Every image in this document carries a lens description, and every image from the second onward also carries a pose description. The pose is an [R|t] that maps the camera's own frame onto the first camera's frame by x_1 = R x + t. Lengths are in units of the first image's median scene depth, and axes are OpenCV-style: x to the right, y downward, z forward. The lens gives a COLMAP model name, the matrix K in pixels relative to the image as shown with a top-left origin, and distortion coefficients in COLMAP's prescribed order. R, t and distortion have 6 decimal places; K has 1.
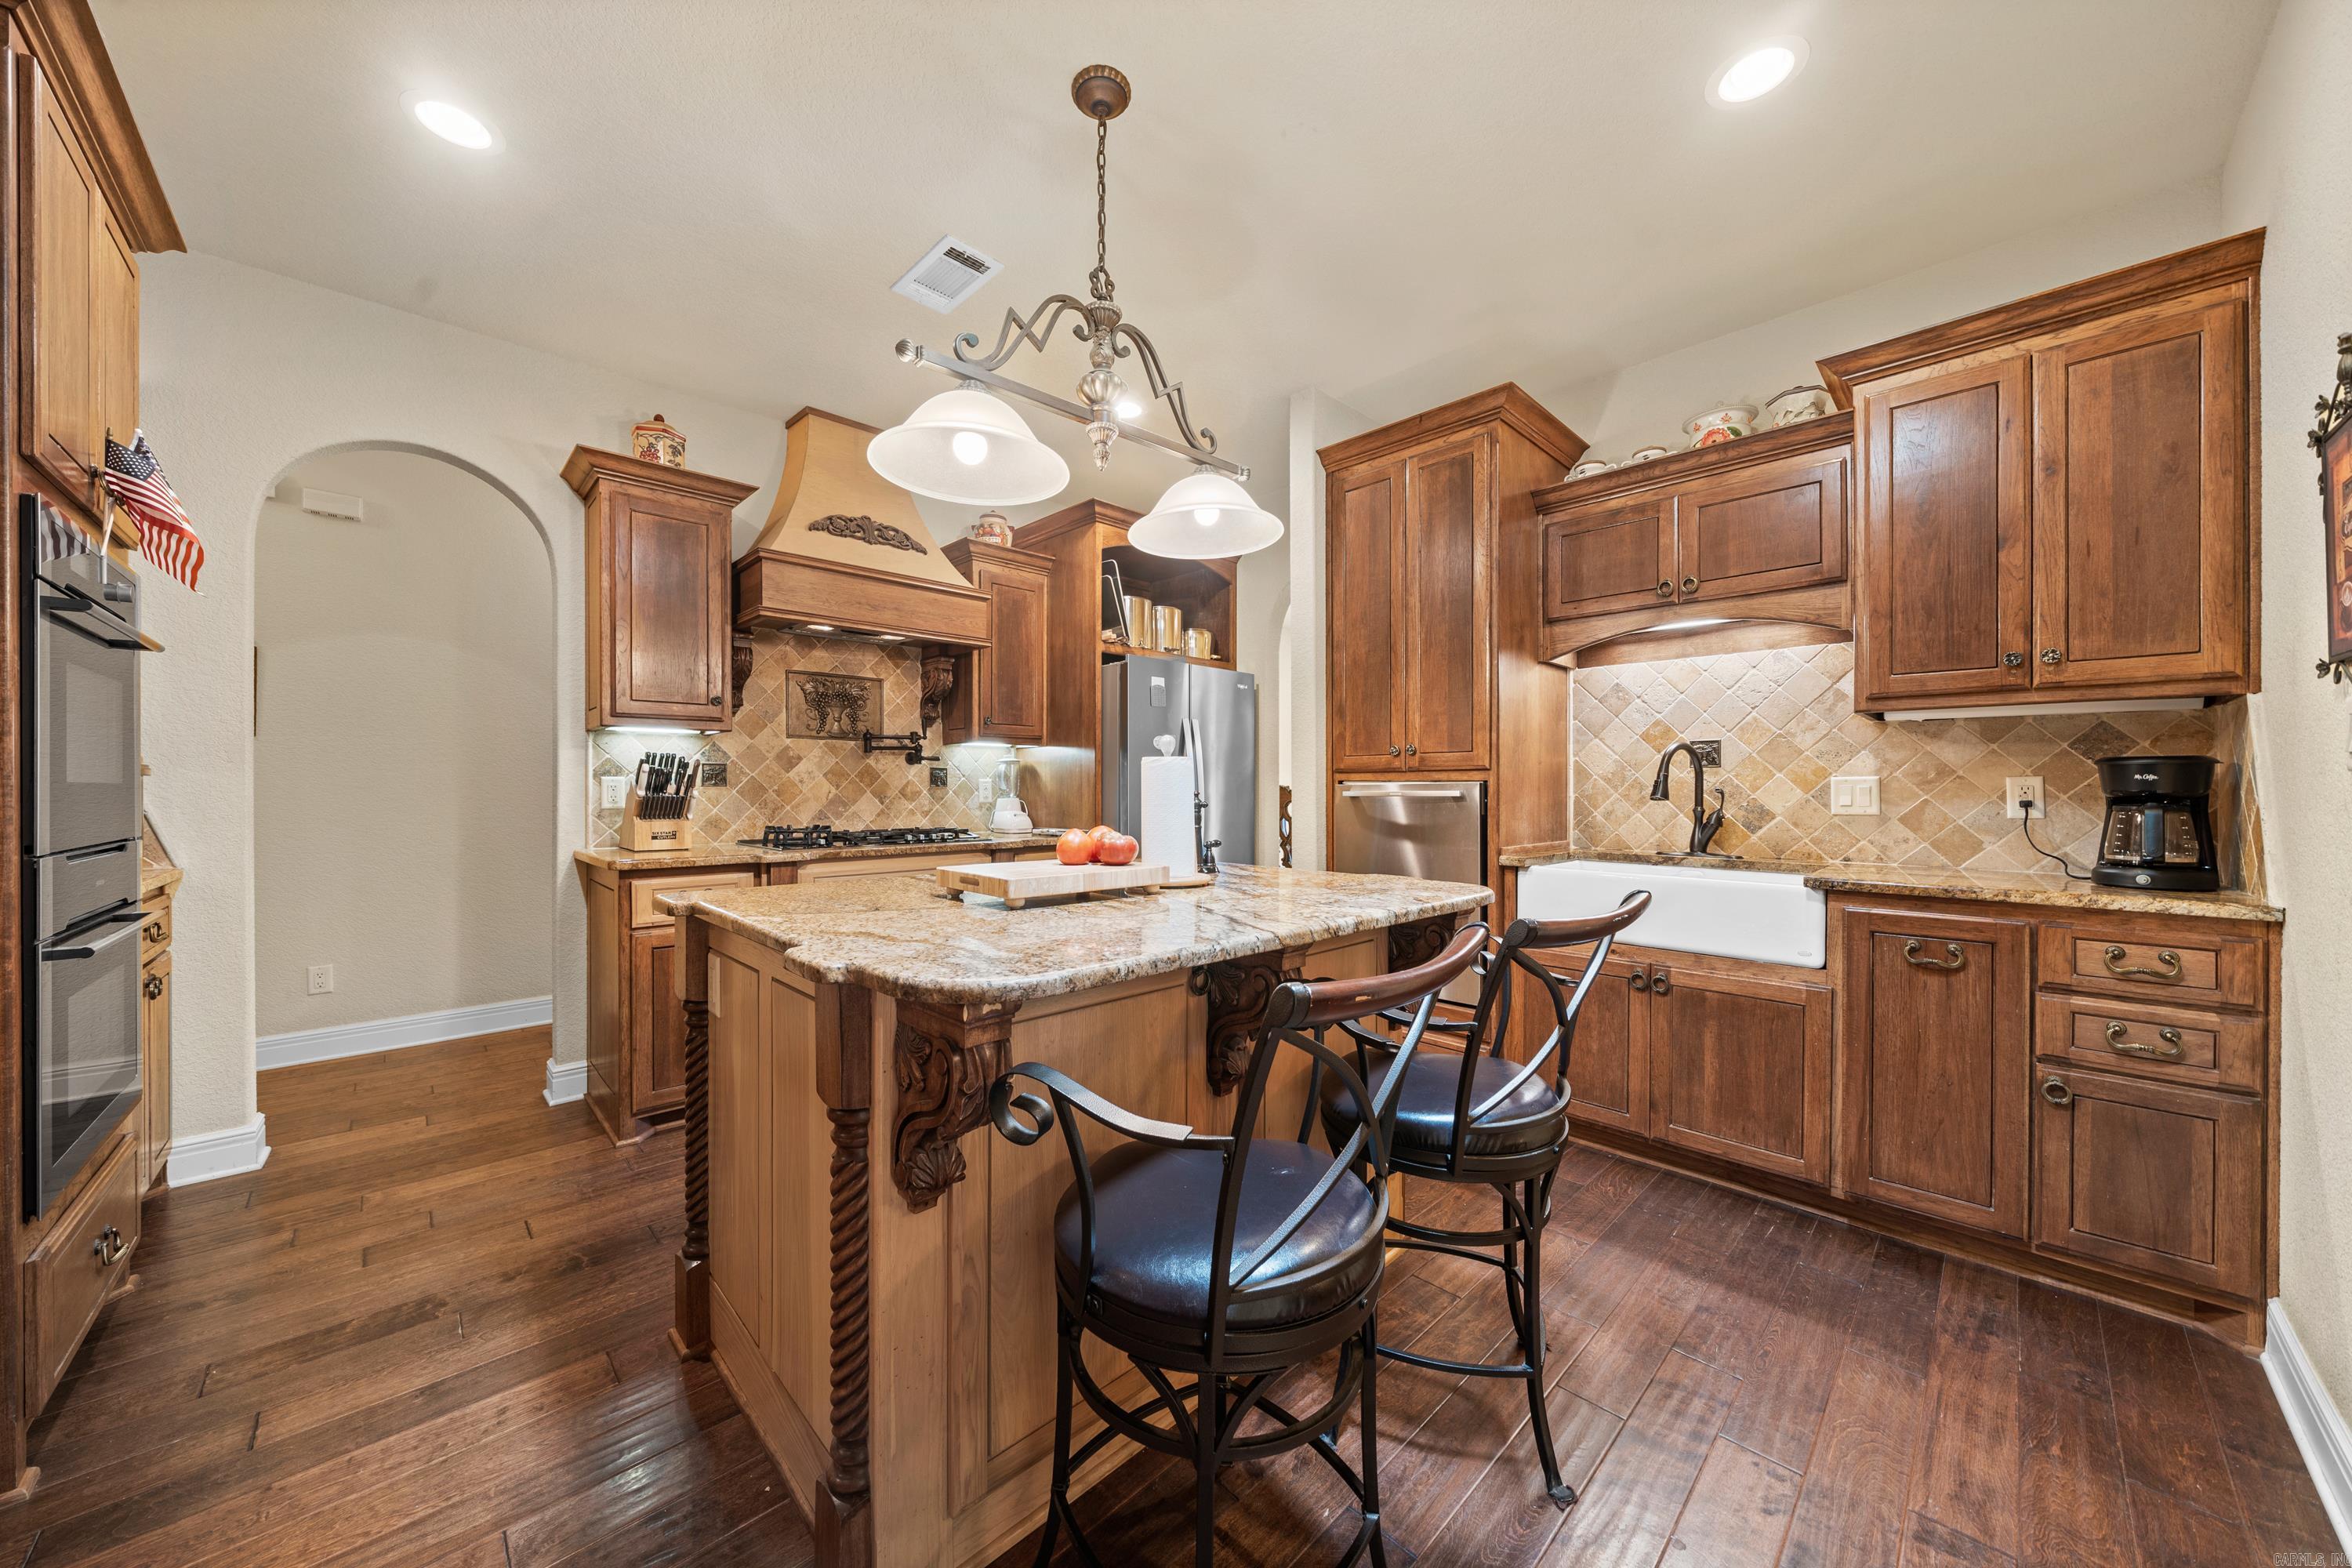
lens RADIAL K [[826.5, 0, 1187.5], [0, 826.5, 788.5], [0, 0, 1]] dist [-0.004852, -0.000218]
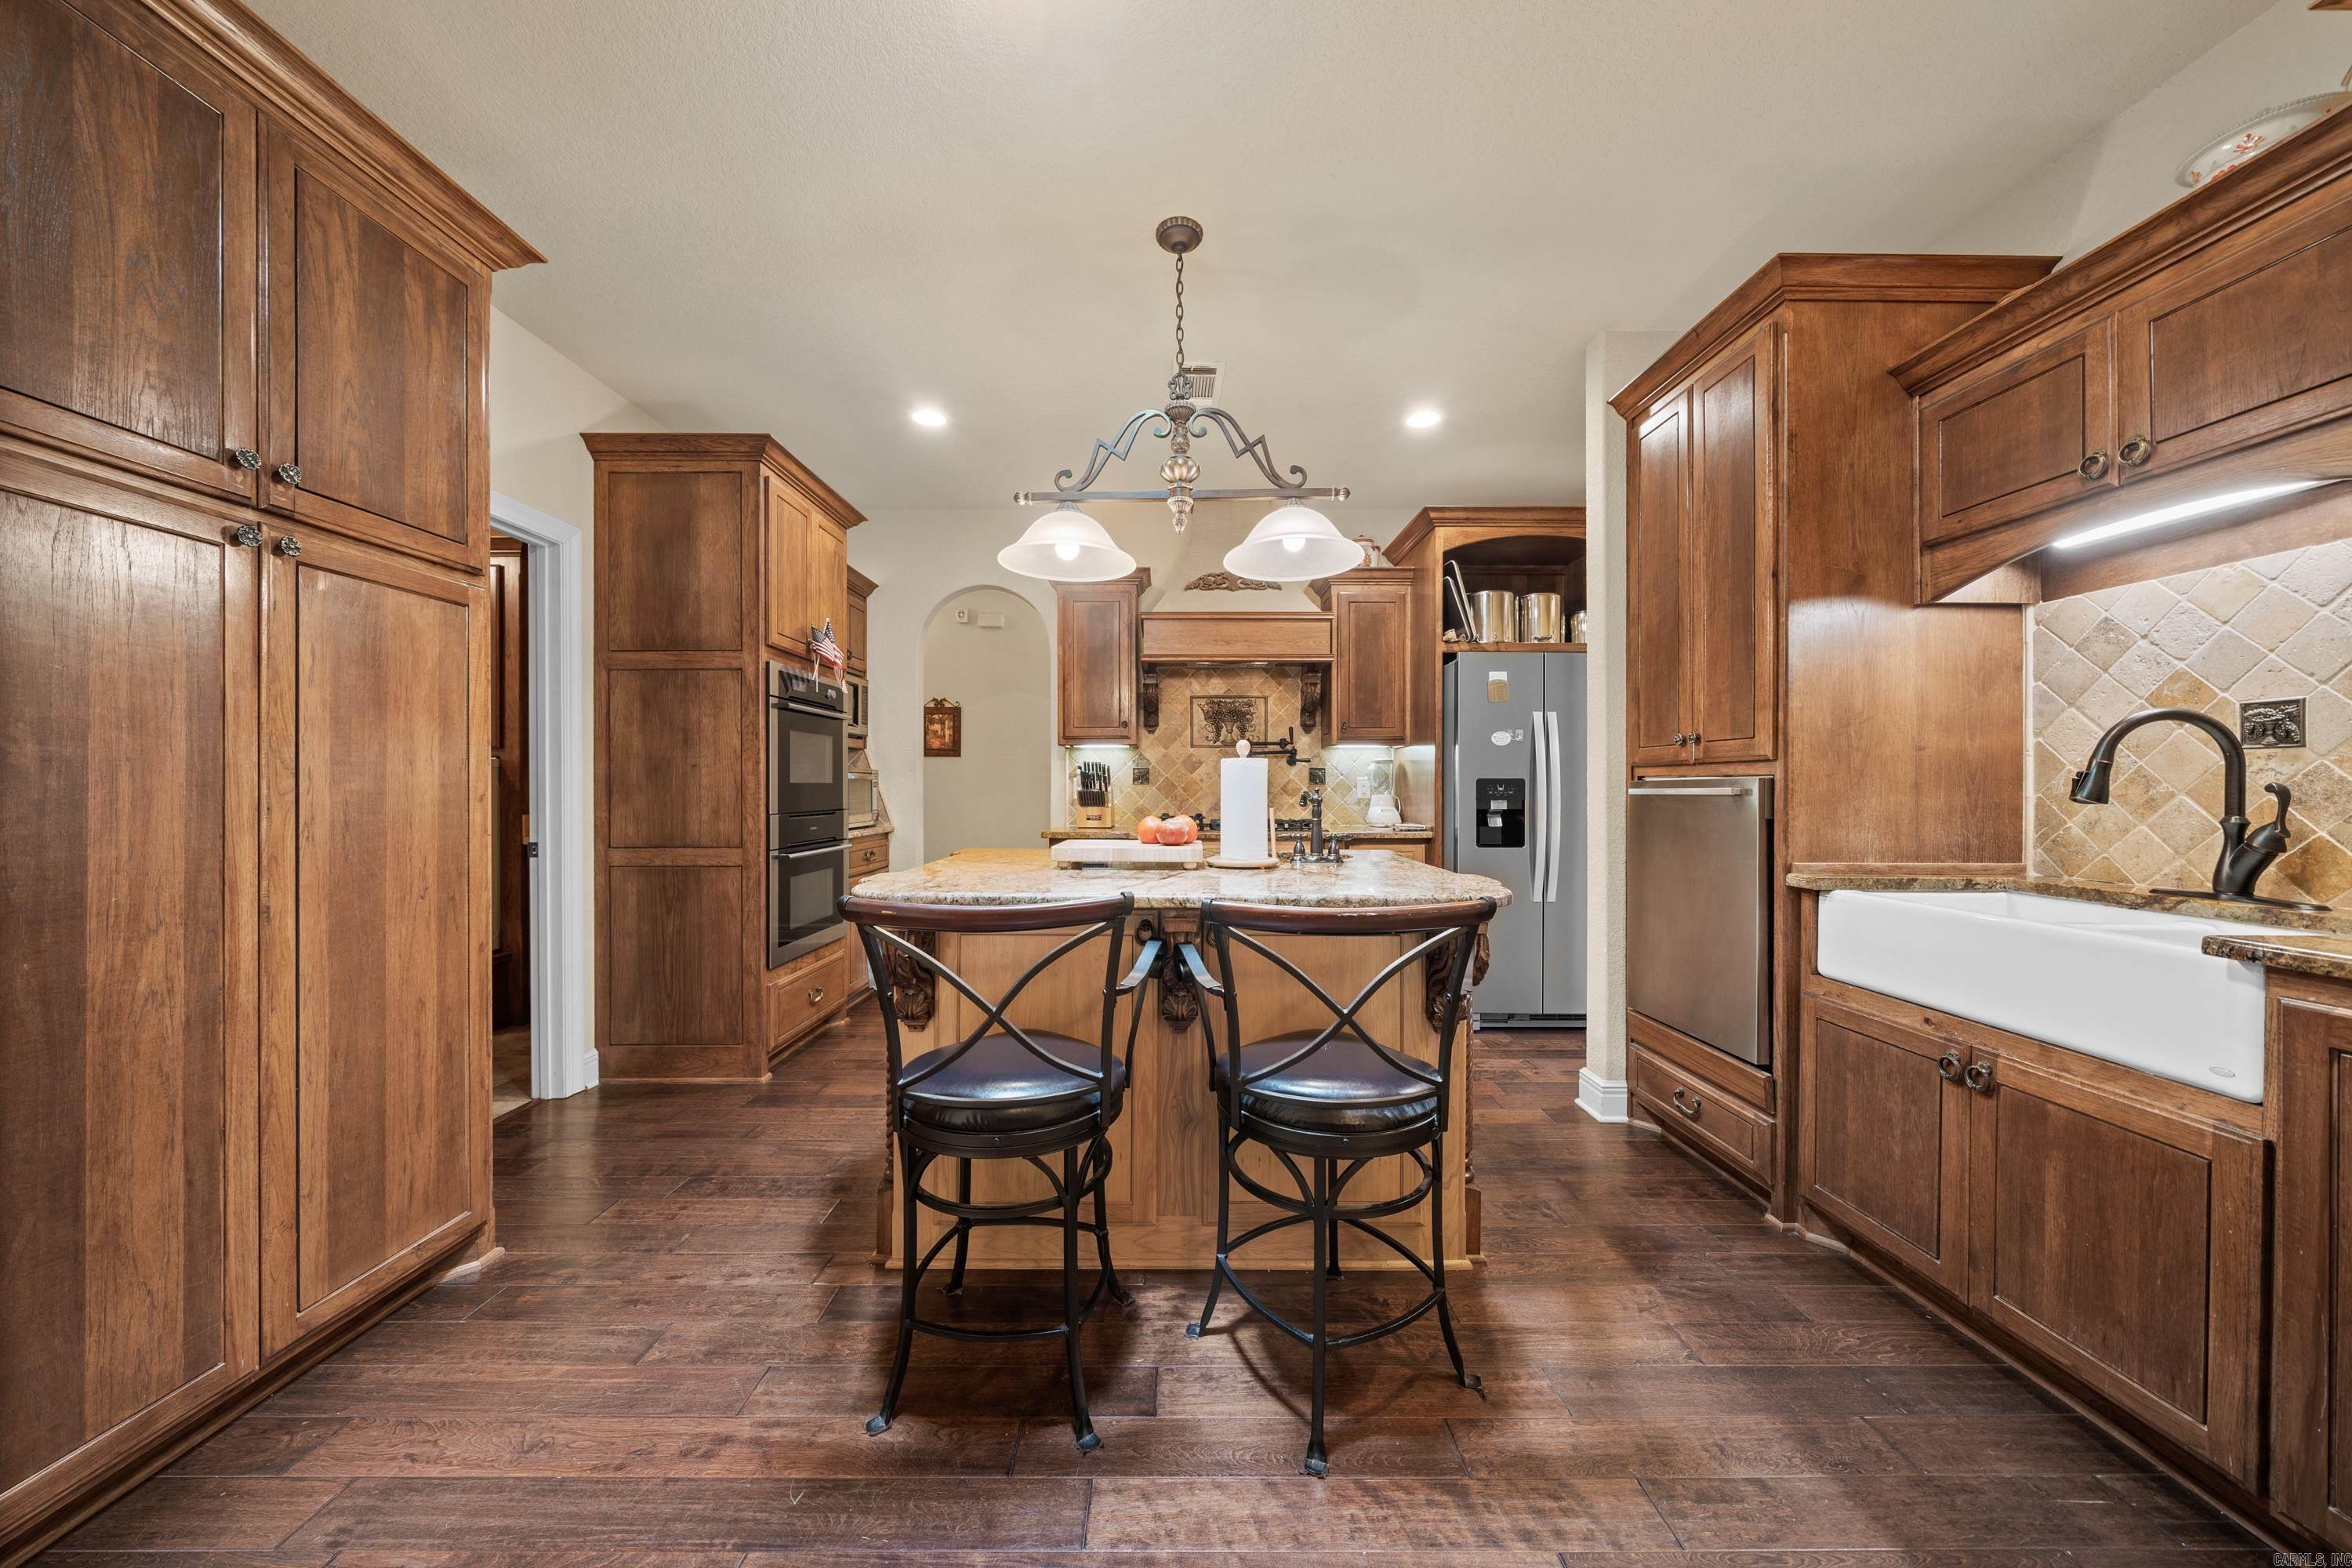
lens RADIAL K [[826.5, 0, 1200.6], [0, 826.5, 786.2], [0, 0, 1]] dist [-0.004852, -0.000218]
pose [[0.713706, -0.000341, -0.700446, 0.502960], [-0.000320, 1.000000, -0.000813, 0.001695], [0.700446, 0.000805, 0.713705, 0.073460]]
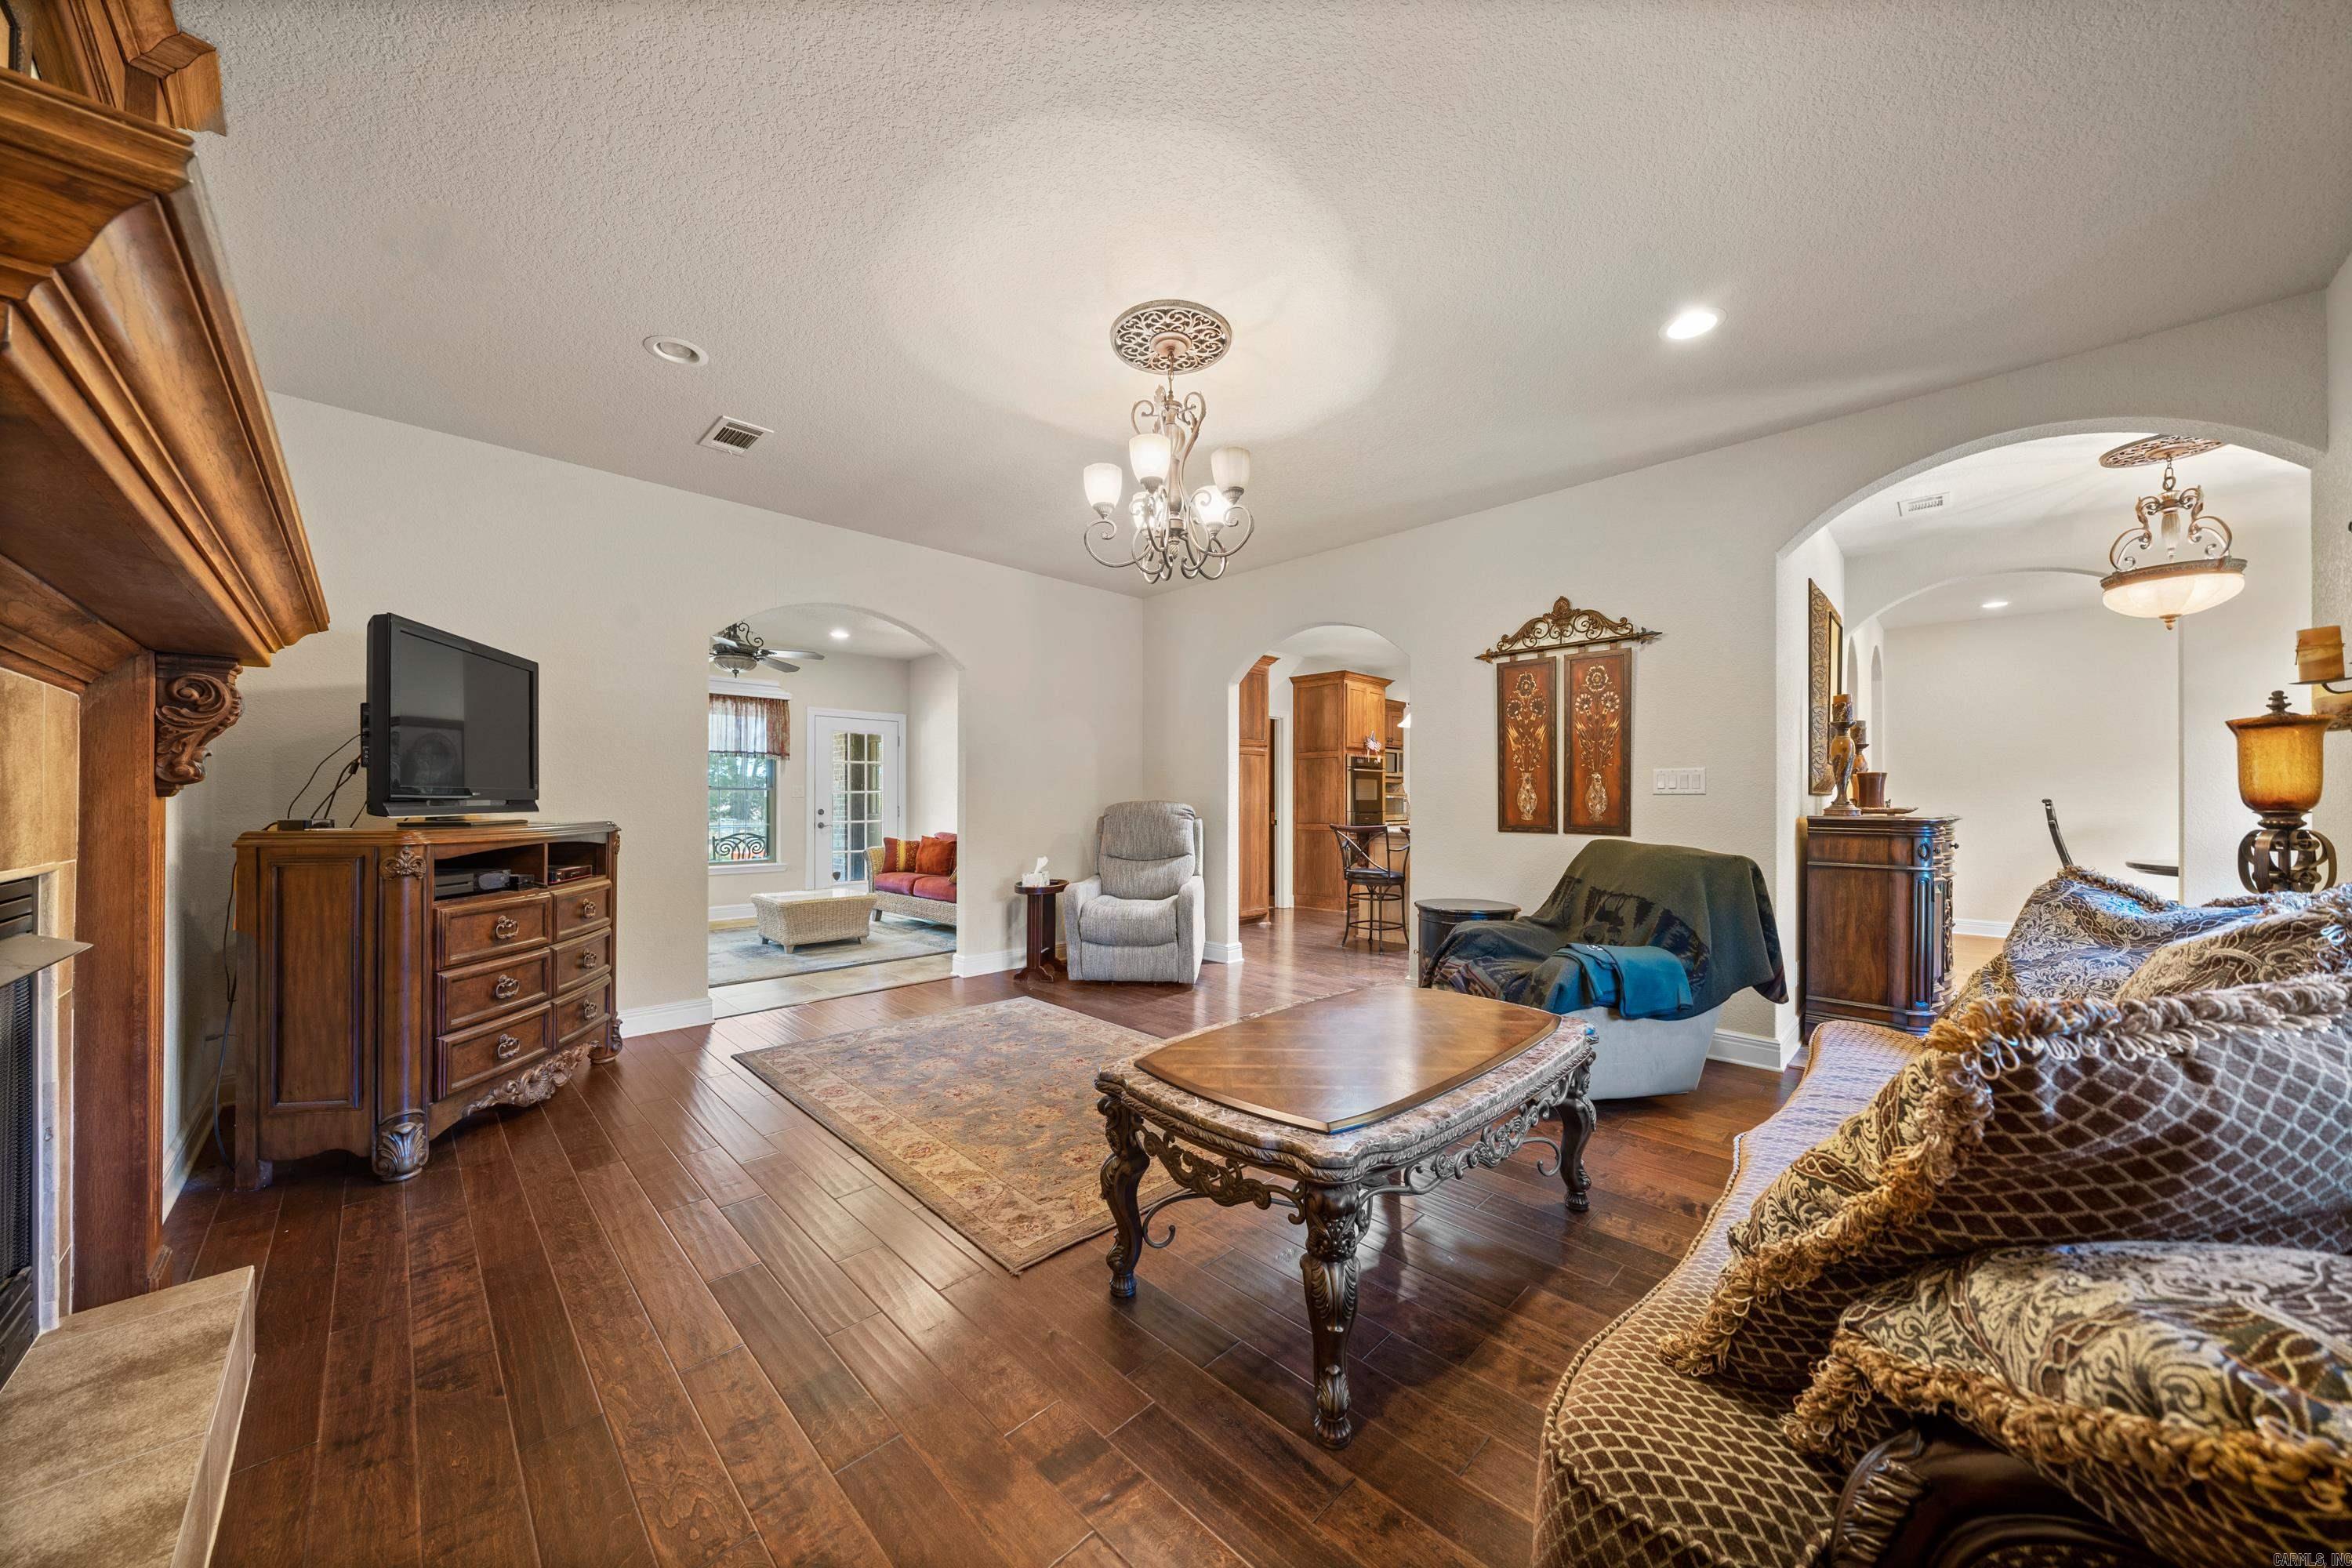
lens RADIAL K [[826.5, 0, 1170.3], [0, 826.5, 794.4], [0, 0, 1]] dist [-0.004852, -0.000218]
pose [[-0.009364, -0.002707, -0.999952, 2.078112], [-0.002932, 0.999992, -0.002680, -0.012993], [0.999952, 0.002907, -0.009371, -0.117521]]
